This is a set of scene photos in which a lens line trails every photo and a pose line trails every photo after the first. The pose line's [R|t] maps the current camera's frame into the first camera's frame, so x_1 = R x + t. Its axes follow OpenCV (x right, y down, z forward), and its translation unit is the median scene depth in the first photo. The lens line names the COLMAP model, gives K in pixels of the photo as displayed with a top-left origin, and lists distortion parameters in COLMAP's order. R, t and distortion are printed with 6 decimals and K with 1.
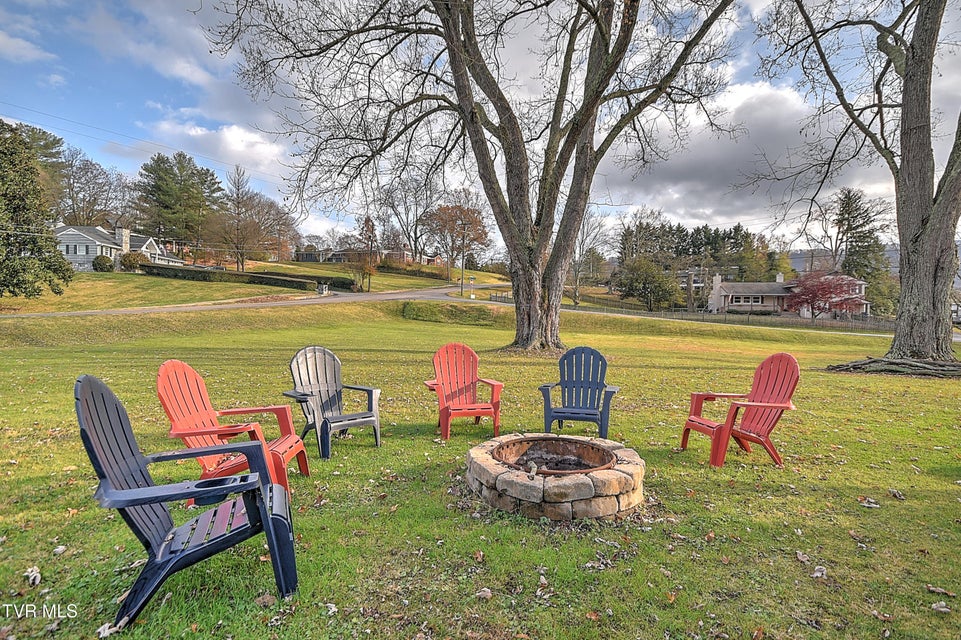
lens RADIAL K [[475.1, 0, 483.1], [0, 475.1, 322.4], [0, 0, 1]] dist [0.023549, 0.001272]
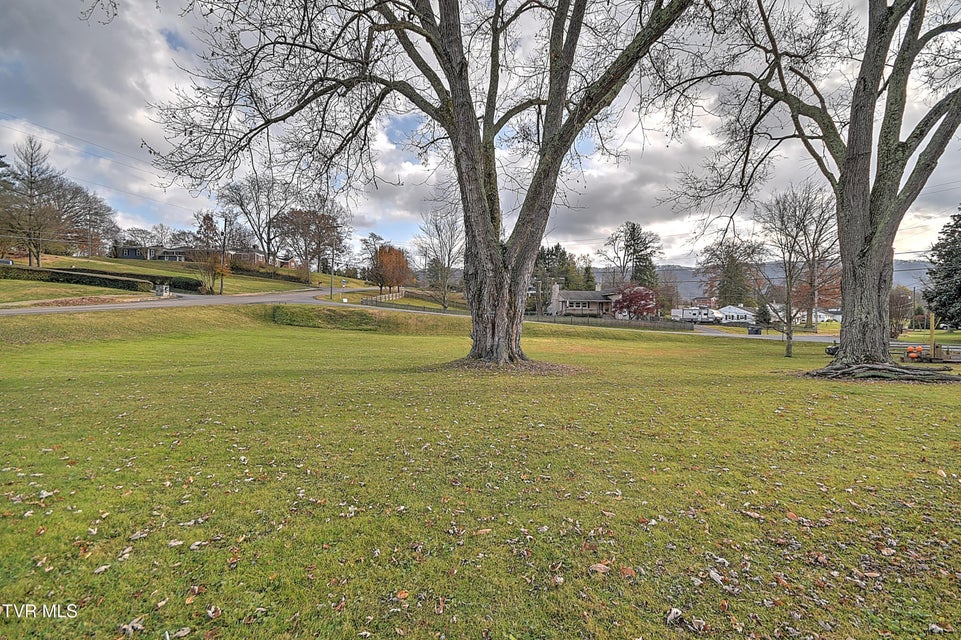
lens RADIAL K [[415.2, 0, 484.1], [0, 415.2, 322.2], [0, 0, 1]] dist [0.035113, -0.019803]
pose [[0.937270, -0.010024, 0.348460, -0.049667], [0.010868, 0.999941, -0.000467, -0.004830], [-0.348434, 0.004225, 0.937324, 0.076567]]
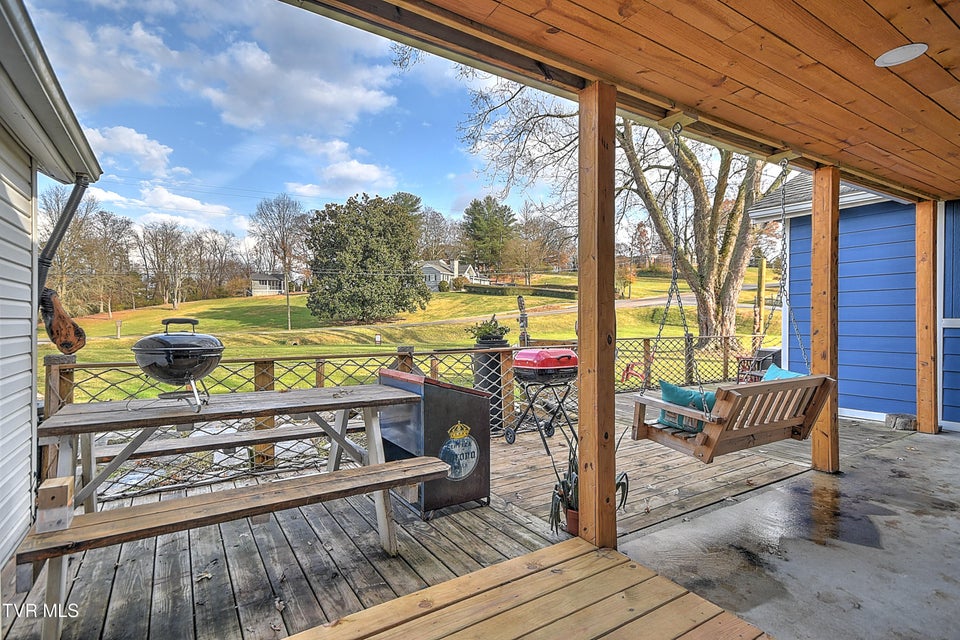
lens RADIAL K [[474.6, 0, 482.6], [0, 474.6, 322.4], [0, 0, 1]] dist [0.023549, 0.001272]
pose [[0.837928, -0.007310, -0.545732, 0.079311], [0.005942, 0.999973, -0.004271, -0.005274], [0.545749, 0.000336, 0.837949, -0.118825]]
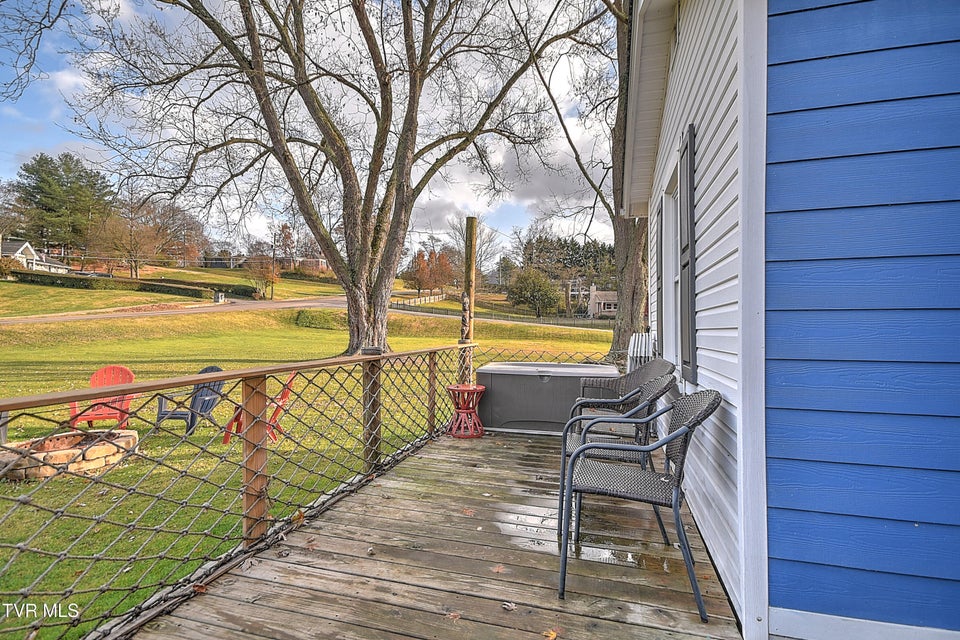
lens RADIAL K [[450.8, 0, 482.6], [0, 450.8, 322.8], [0, 0, 1]] dist [0.018034, -0.000463]
pose [[0.988180, -0.007862, 0.153098, 0.060746], [0.008744, 0.999949, -0.005092, -0.004869], [-0.153051, 0.006371, 0.988198, -0.034518]]
